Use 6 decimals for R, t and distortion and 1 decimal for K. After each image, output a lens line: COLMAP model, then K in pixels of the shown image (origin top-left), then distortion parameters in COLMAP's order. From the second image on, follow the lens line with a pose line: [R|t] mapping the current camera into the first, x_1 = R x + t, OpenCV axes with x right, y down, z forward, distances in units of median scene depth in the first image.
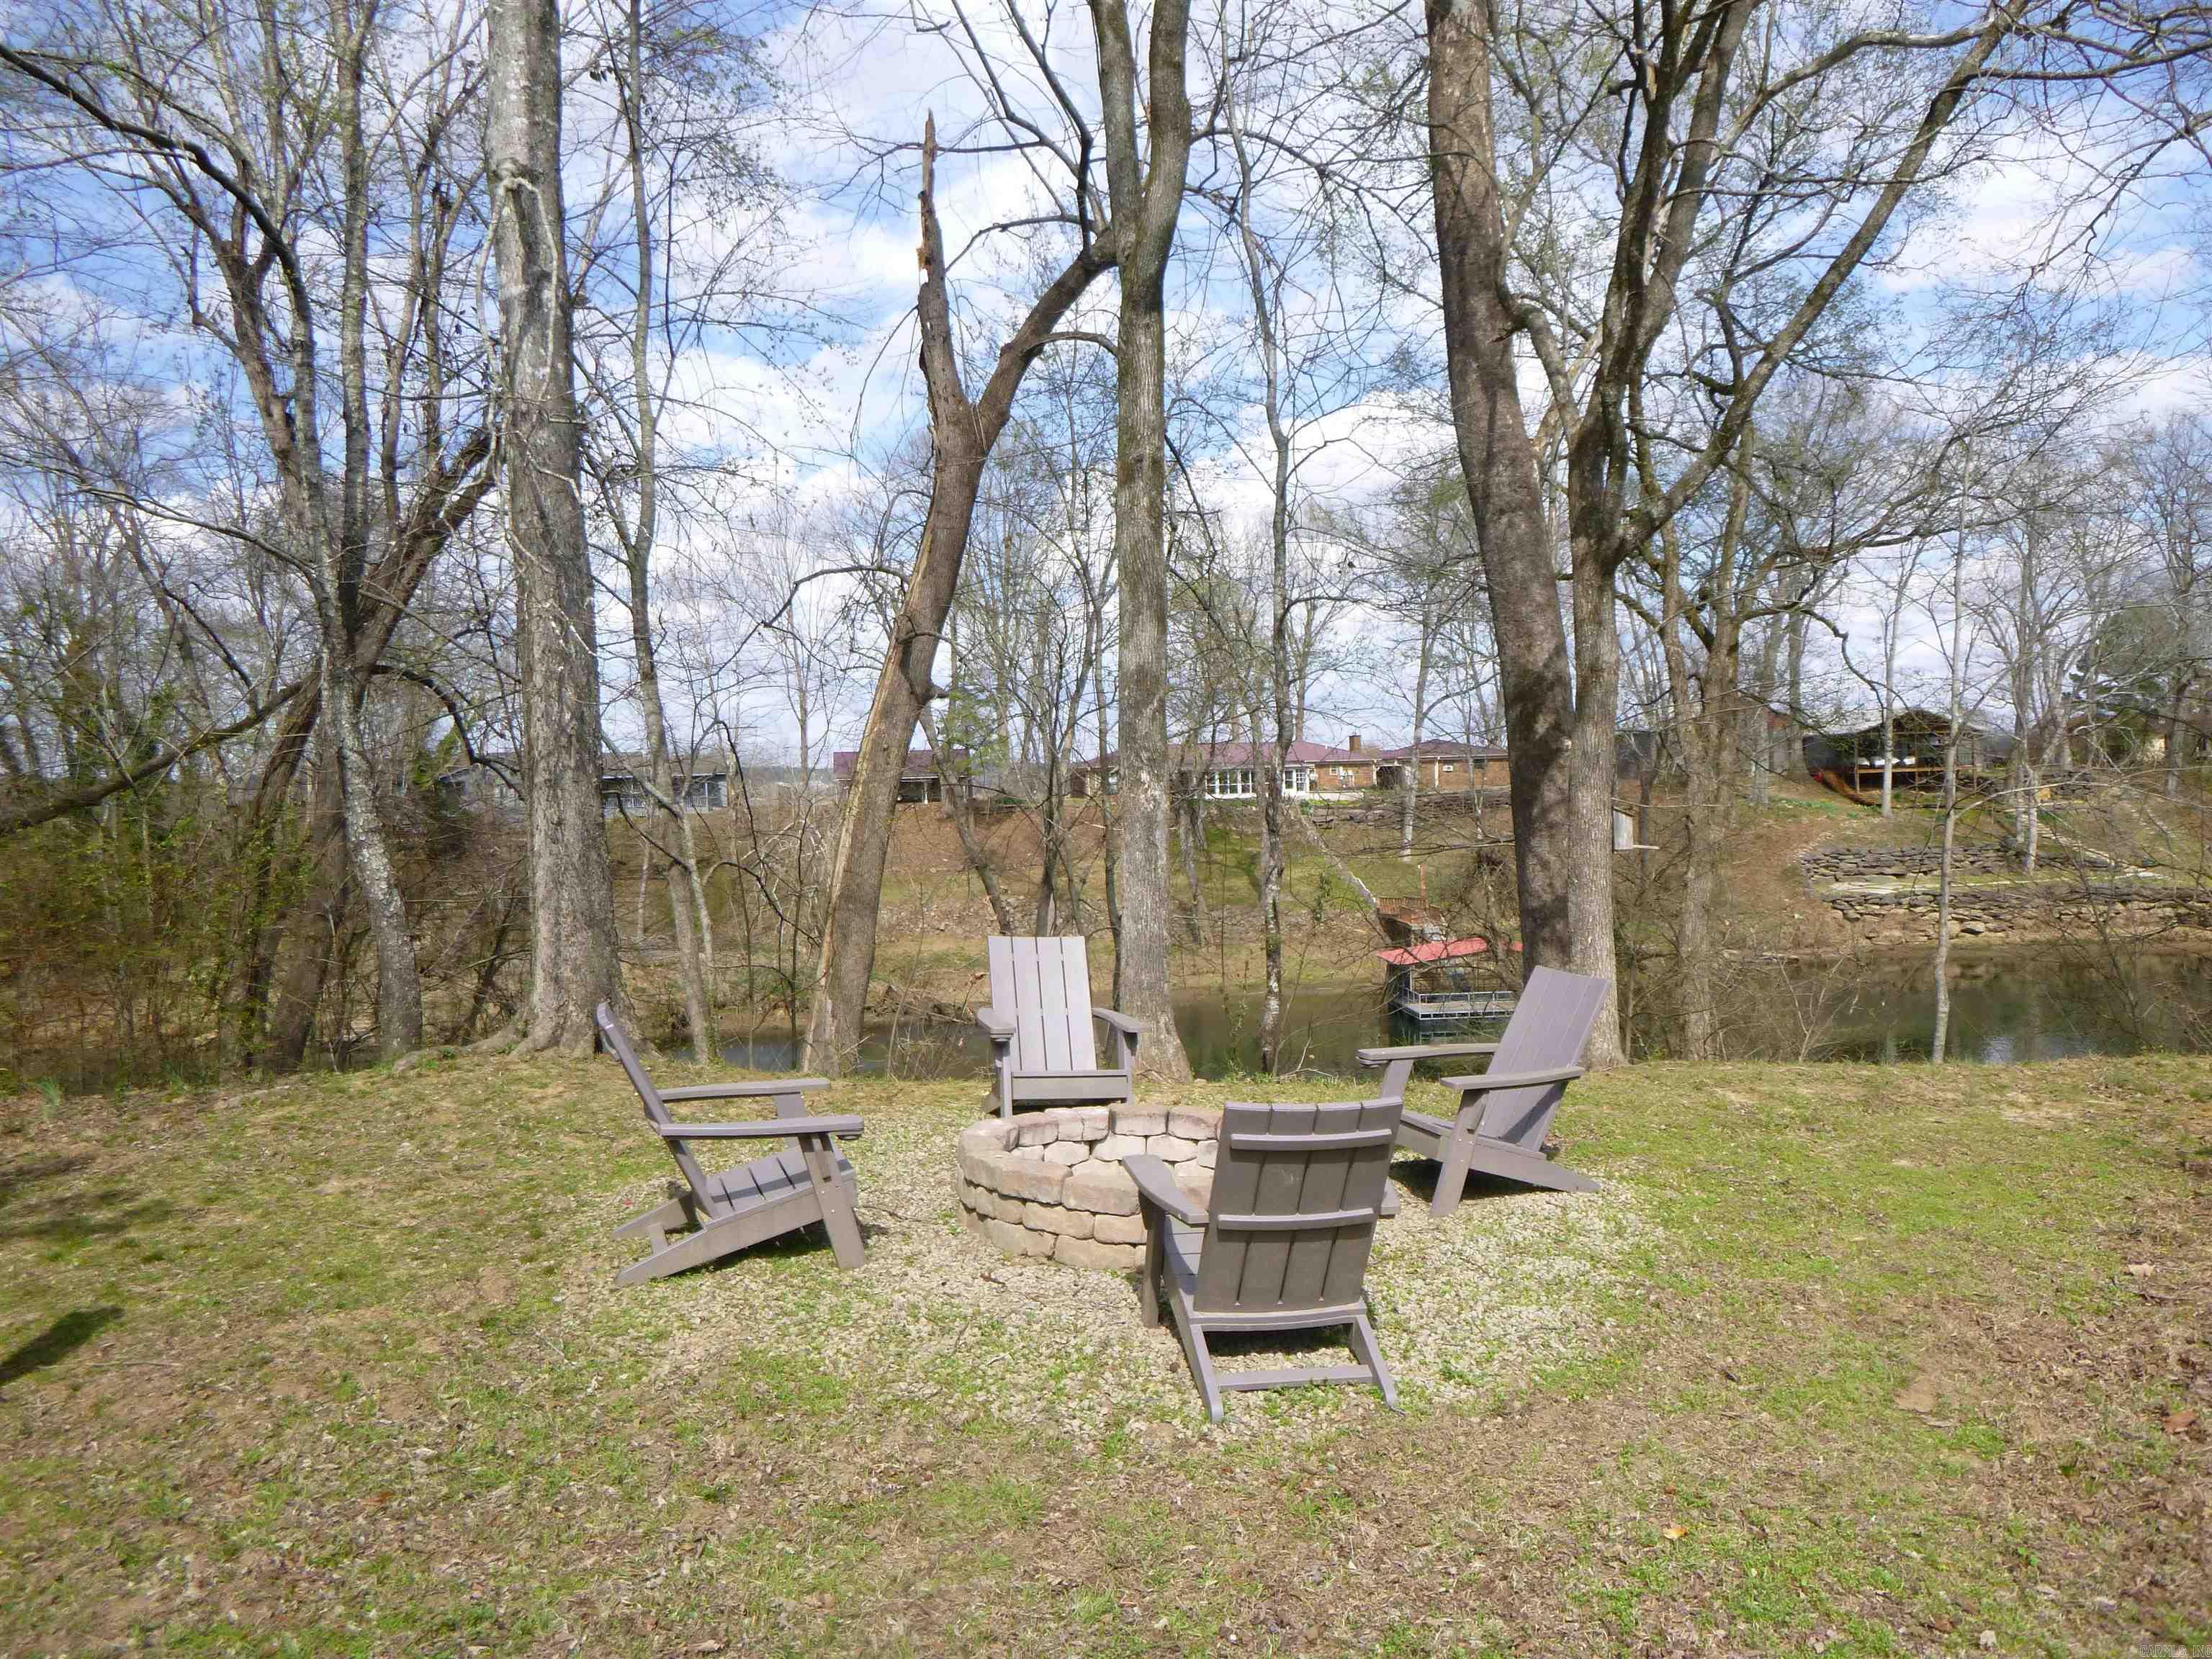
lens RADIAL K [[1659.0, 0, 1106.0], [0, 1659.0, 829.5], [0, 0, 1]] dist [-0.005033, -0.005095]
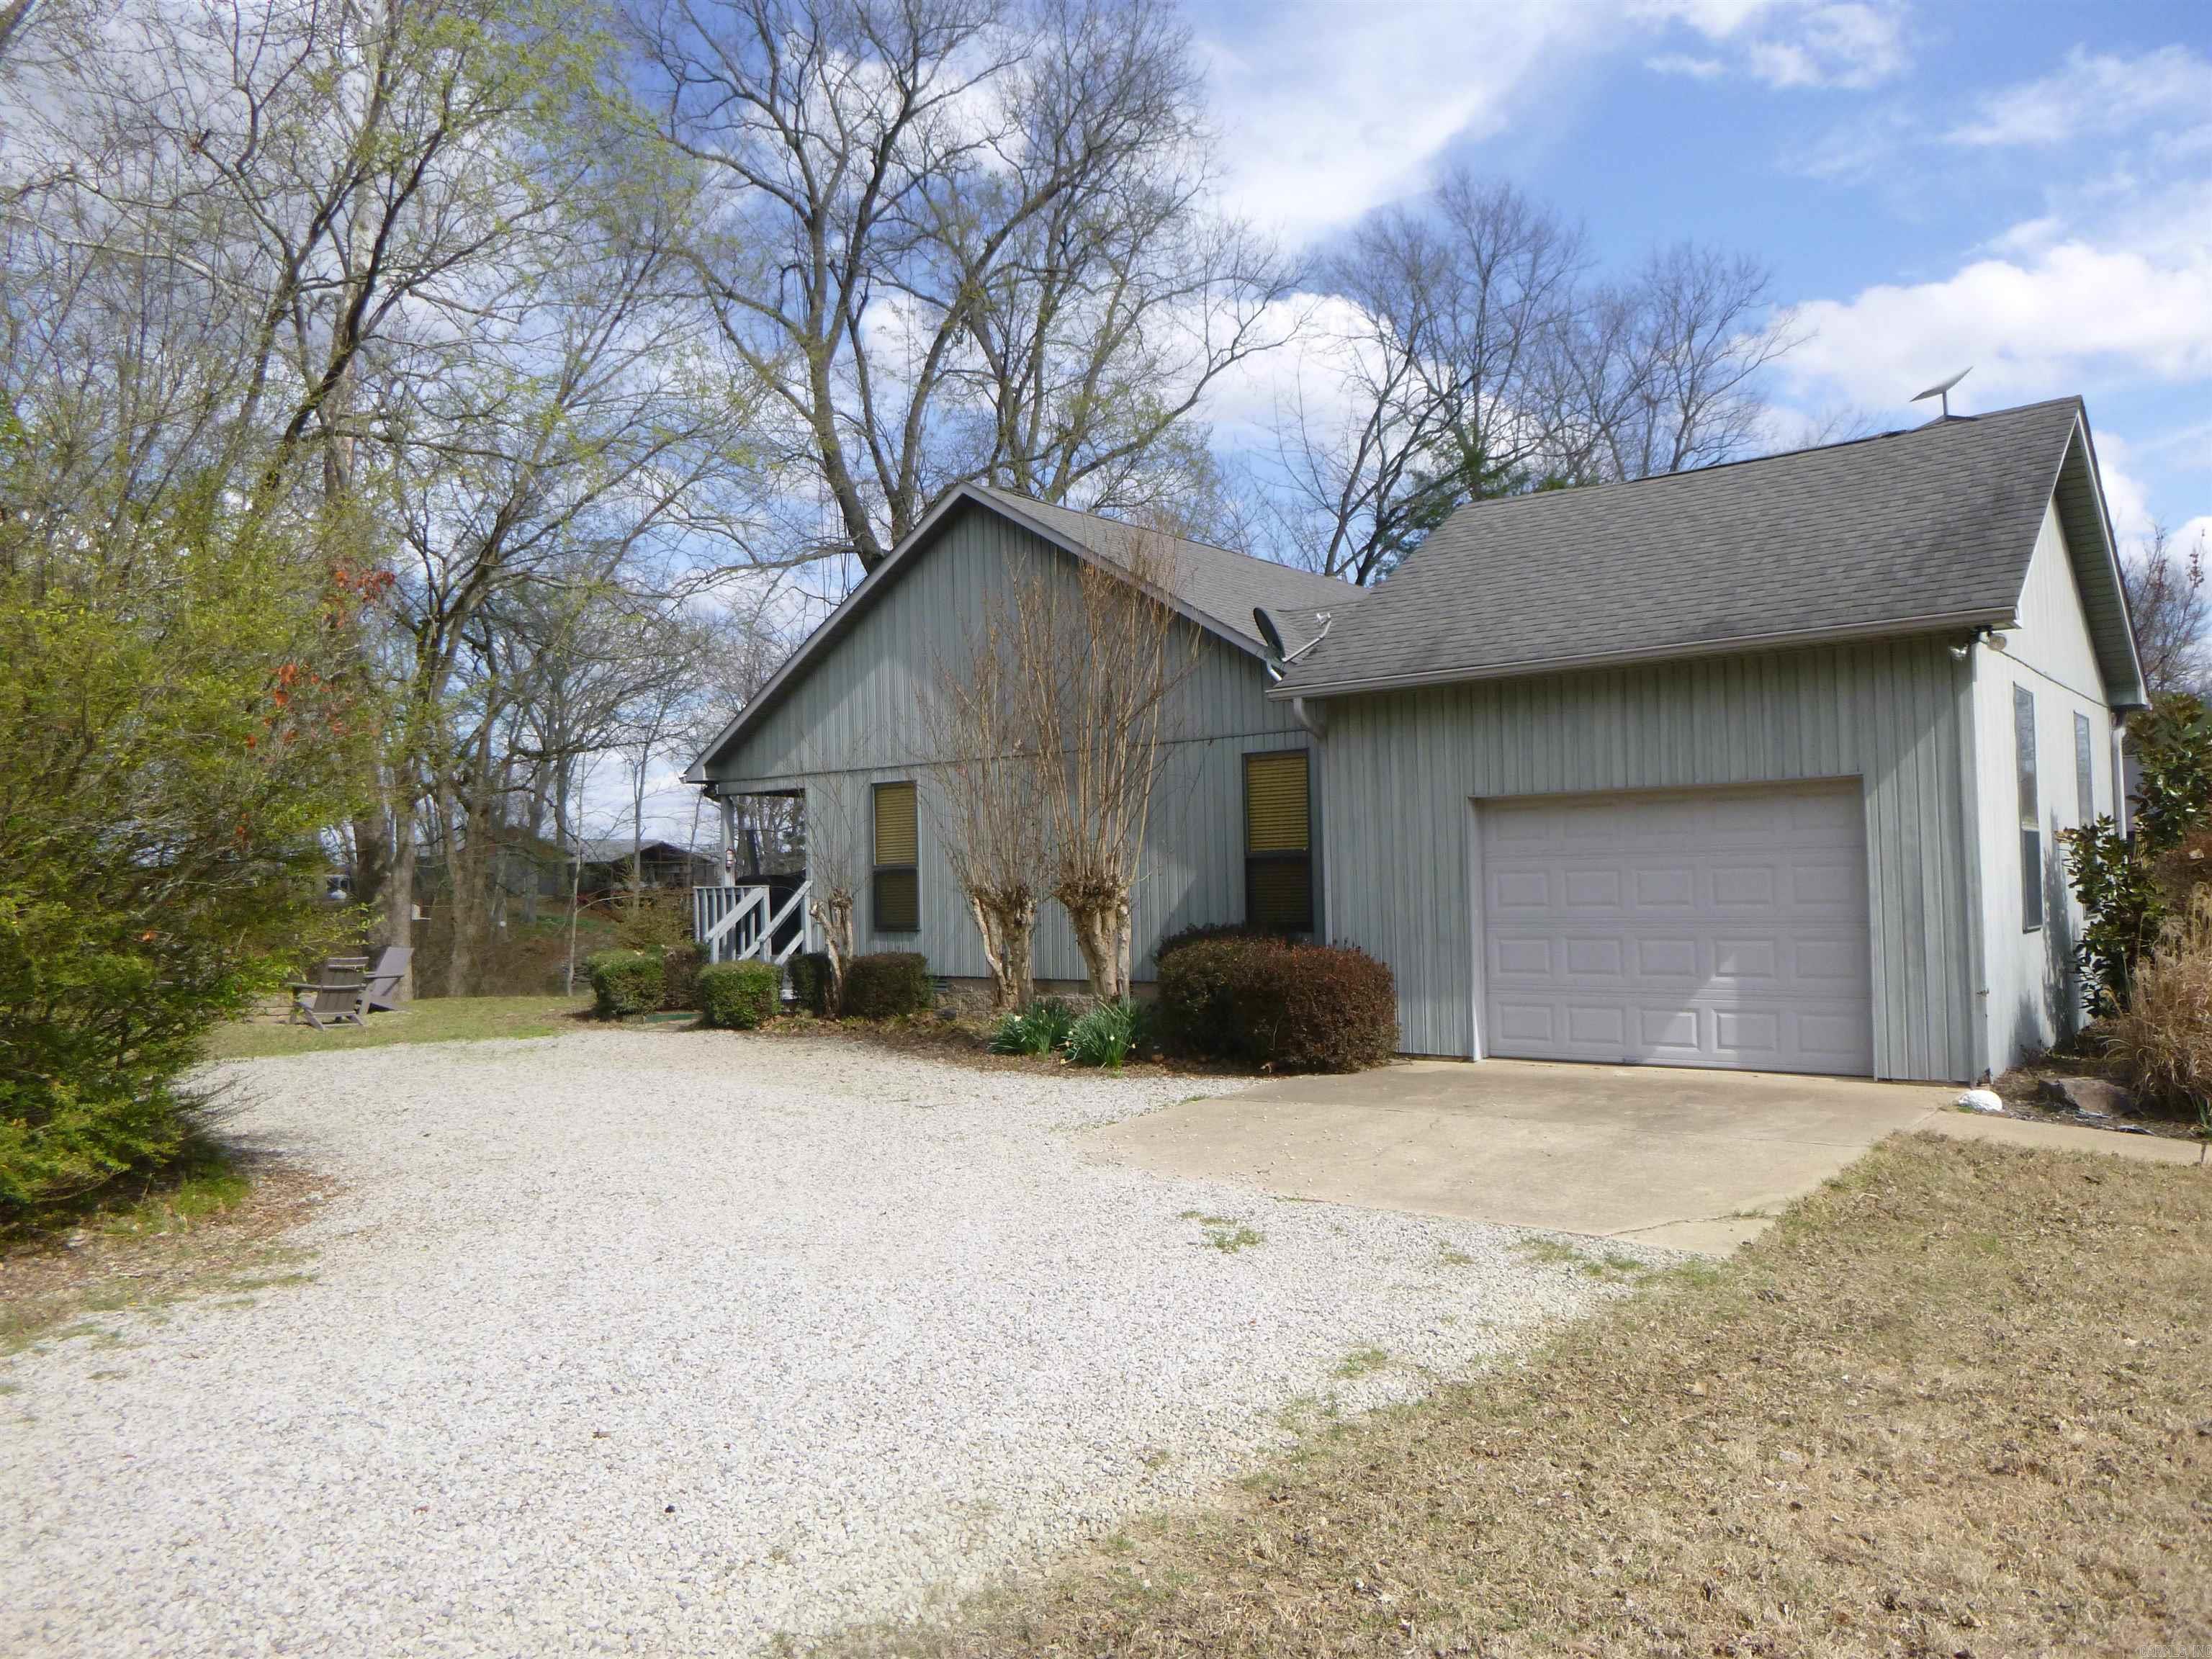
lens RADIAL K [[1659.0, 0, 1106.0], [0, 1659.0, 829.5], [0, 0, 1]] dist [-0.005033, -0.005095]
pose [[0.761887, 0.039093, 0.646529, -0.200400], [0.008589, 0.997479, -0.070434, 0.025549], [-0.647653, 0.059216, 0.759631, -0.611860]]
